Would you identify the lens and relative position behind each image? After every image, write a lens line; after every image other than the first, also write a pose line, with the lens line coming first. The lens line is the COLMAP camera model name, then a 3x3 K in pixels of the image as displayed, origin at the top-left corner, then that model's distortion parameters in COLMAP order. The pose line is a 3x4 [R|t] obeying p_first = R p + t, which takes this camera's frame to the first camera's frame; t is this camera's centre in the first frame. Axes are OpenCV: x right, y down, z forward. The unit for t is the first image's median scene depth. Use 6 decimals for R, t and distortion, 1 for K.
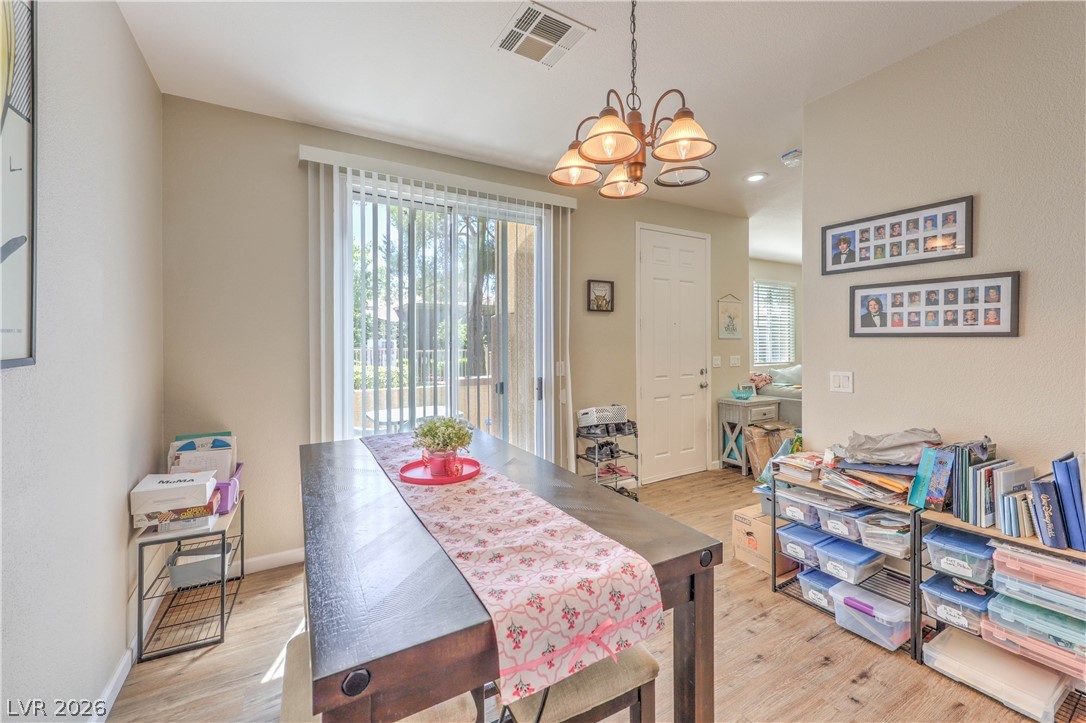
lens RADIAL K [[449.7, 0, 540.8], [0, 449.7, 349.4], [0, 0, 1]] dist [0.003027, 0.000279]
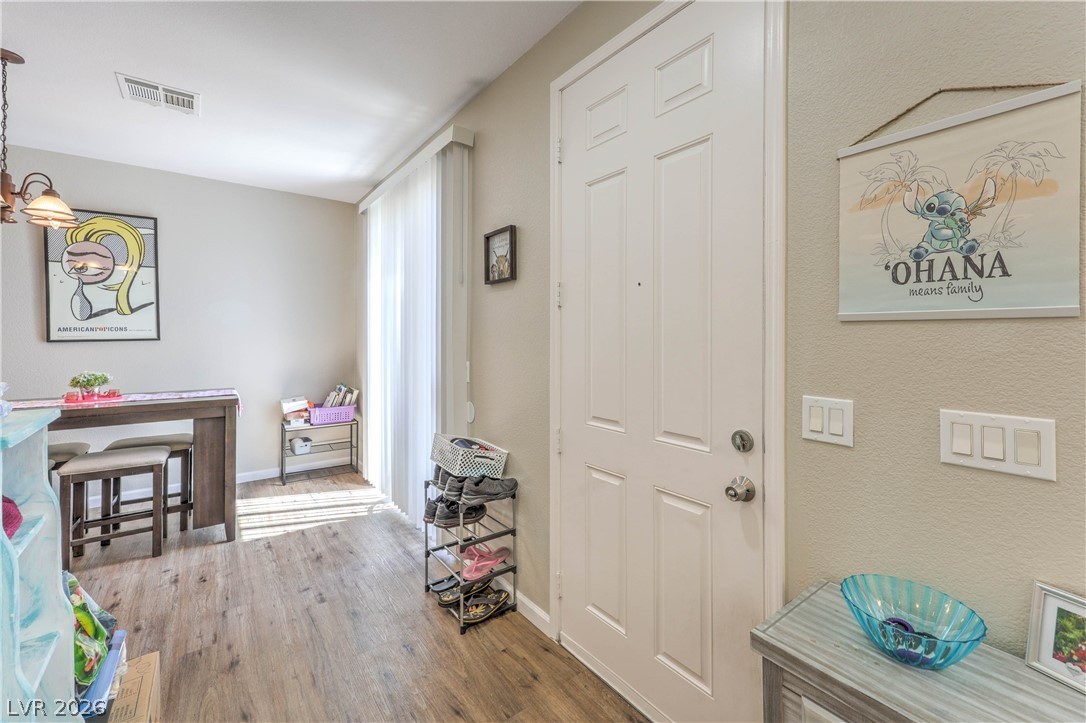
lens RADIAL K [[447.7, 0, 546.7], [0, 447.7, 335.1], [0, 0, 1]] dist [0.002137, 0.000416]
pose [[0.132393, 0.003646, -0.991191, 1.220385], [-0.015175, 0.999883, 0.001651, -0.029645], [0.991081, 0.014822, 0.132433, 1.665200]]
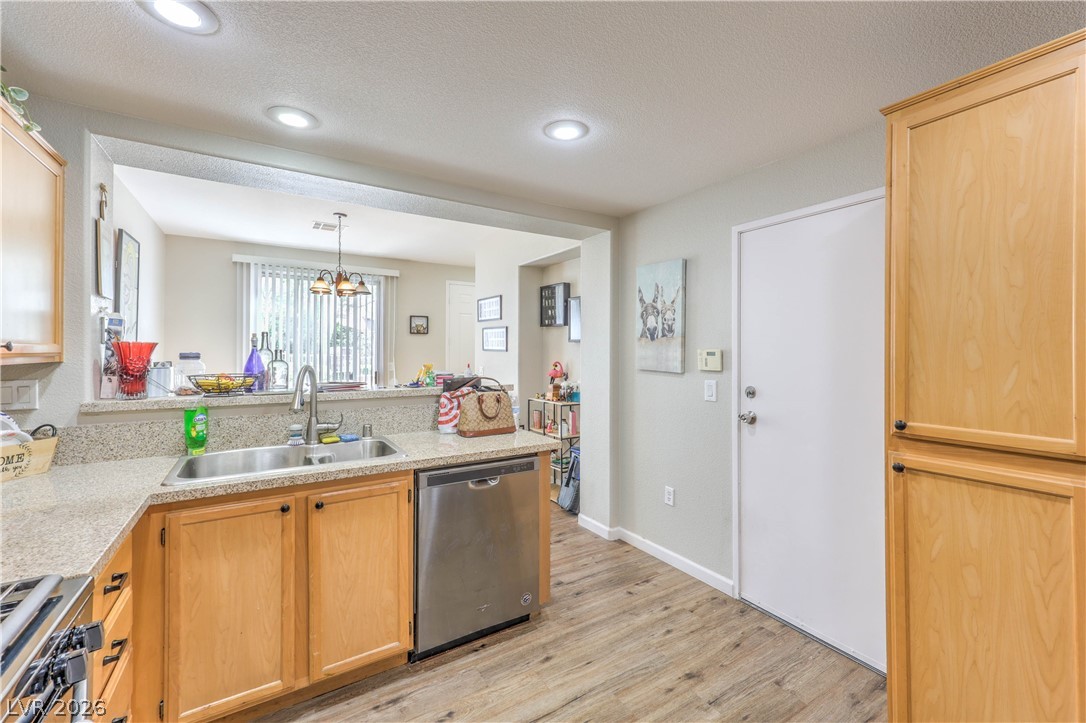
lens RADIAL K [[449.7, 0, 540.8], [0, 449.7, 349.4], [0, 0, 1]] dist [0.003027, 0.000279]
pose [[0.999288, 0.005041, 0.037404, 0.903550], [-0.004492, 0.999881, -0.014749, -0.002331], [-0.037474, 0.014570, 0.999191, -1.245584]]
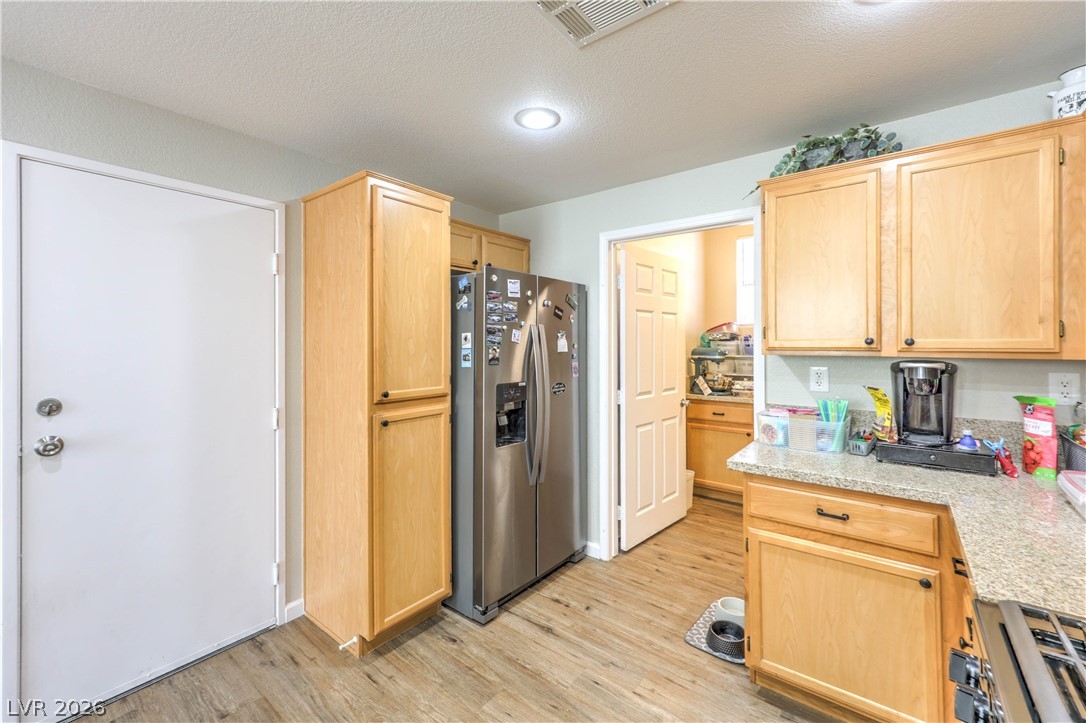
lens RADIAL K [[458.6, 0, 544.4], [0, 458.6, 341.8], [0, 0, 1]] dist [0.010345, 0.000196]
pose [[-0.384833, 0.008872, 0.922944, 0.576201], [0.015117, 0.999880, -0.003309, -0.006738], [-0.922863, 0.012679, -0.384921, -0.788363]]
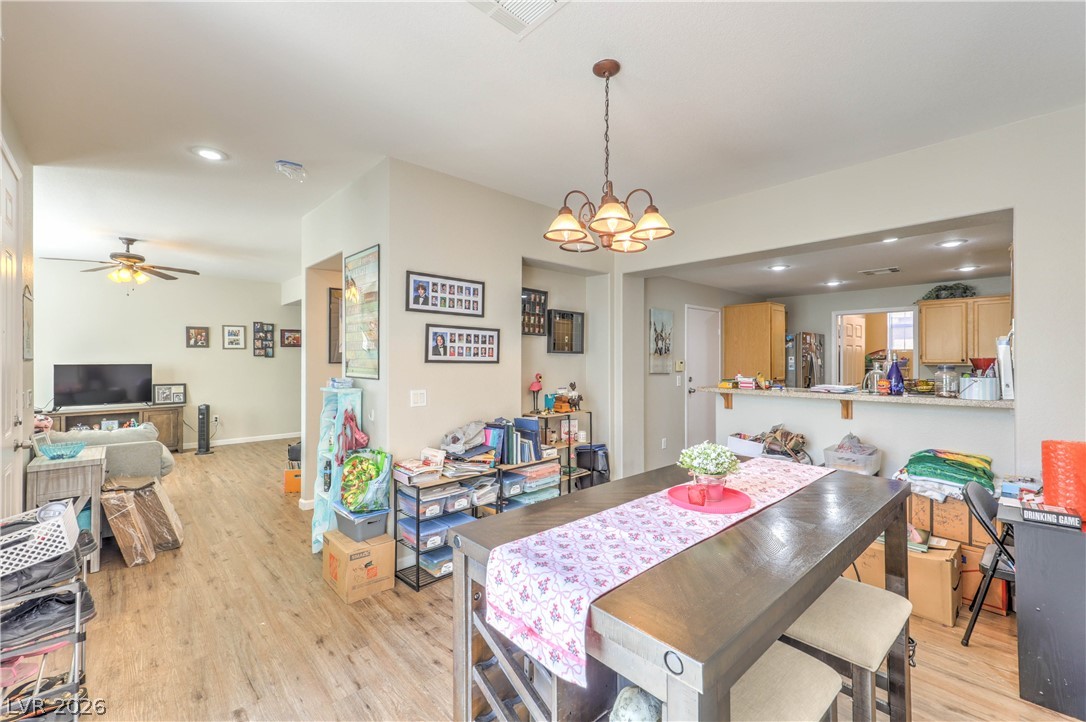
lens RADIAL K [[461.5, 0, 552.6], [0, 461.5, 360.0], [0, 0, 1]] dist [0.000492, 0.000217]
pose [[-0.236614, 0.004298, 0.971594, -0.699986], [0.013440, 0.999909, -0.001150, -0.029541], [-0.971511, 0.012786, -0.236651, 0.978851]]
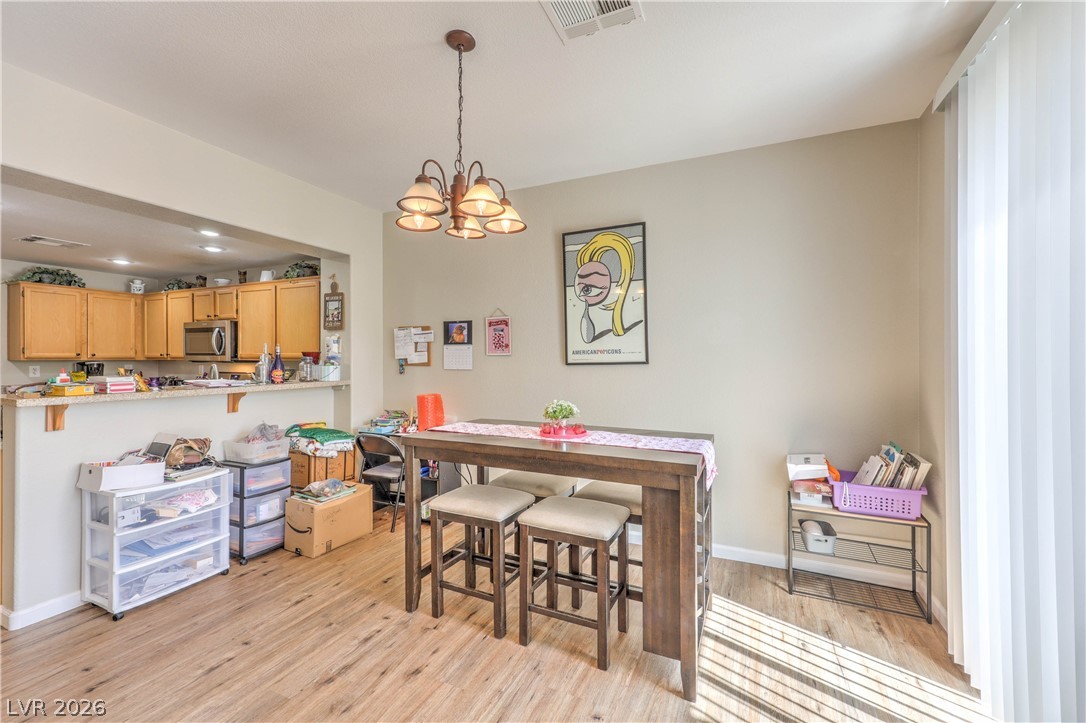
lens RADIAL K [[441.7, 0, 544.4], [0, 441.7, 356.2], [0, 0, 1]] dist [0.001691, 0.000019]
pose [[-0.812942, 0.004258, -0.582329, 0.512648], [-0.003148, 0.999927, 0.011706, -0.026212], [0.582336, 0.011349, -0.812869, 1.429233]]
